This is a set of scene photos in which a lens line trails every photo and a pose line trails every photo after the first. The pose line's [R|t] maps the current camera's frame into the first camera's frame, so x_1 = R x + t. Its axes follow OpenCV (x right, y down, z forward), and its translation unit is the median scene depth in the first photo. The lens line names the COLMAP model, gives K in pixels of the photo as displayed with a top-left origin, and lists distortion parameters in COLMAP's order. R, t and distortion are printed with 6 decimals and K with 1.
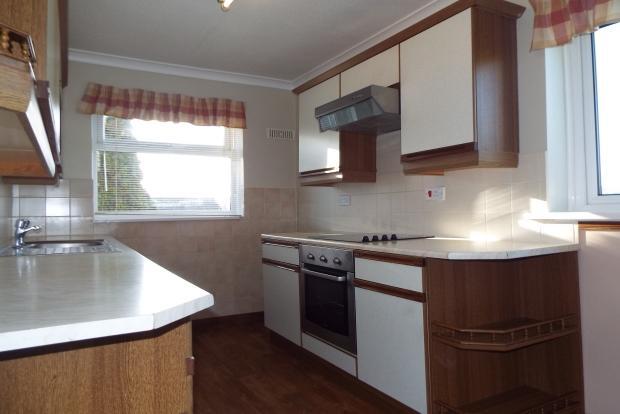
lens RADIAL K [[449.3, 0, 323.4], [0, 449.3, 196.5], [0, 0, 1]] dist [-0.021616, -0.016199]
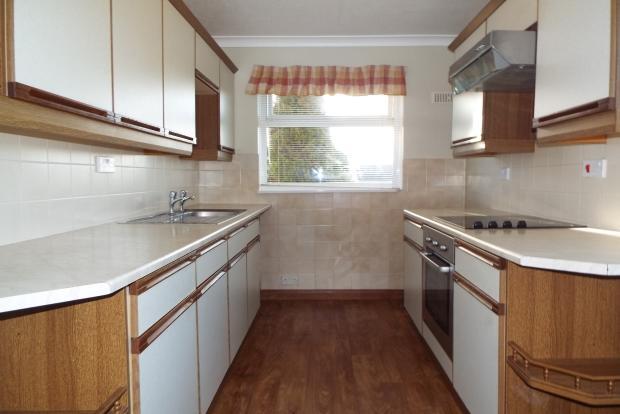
lens RADIAL K [[449.3, 0, 314.3], [0, 449.3, 208.1], [0, 0, 1]] dist [-0.021616, -0.016199]
pose [[0.856509, 0.044766, -0.514188, 0.185484], [0.007745, 0.995005, 0.099528, -0.014304], [0.516075, -0.089229, 0.851883, 0.108132]]
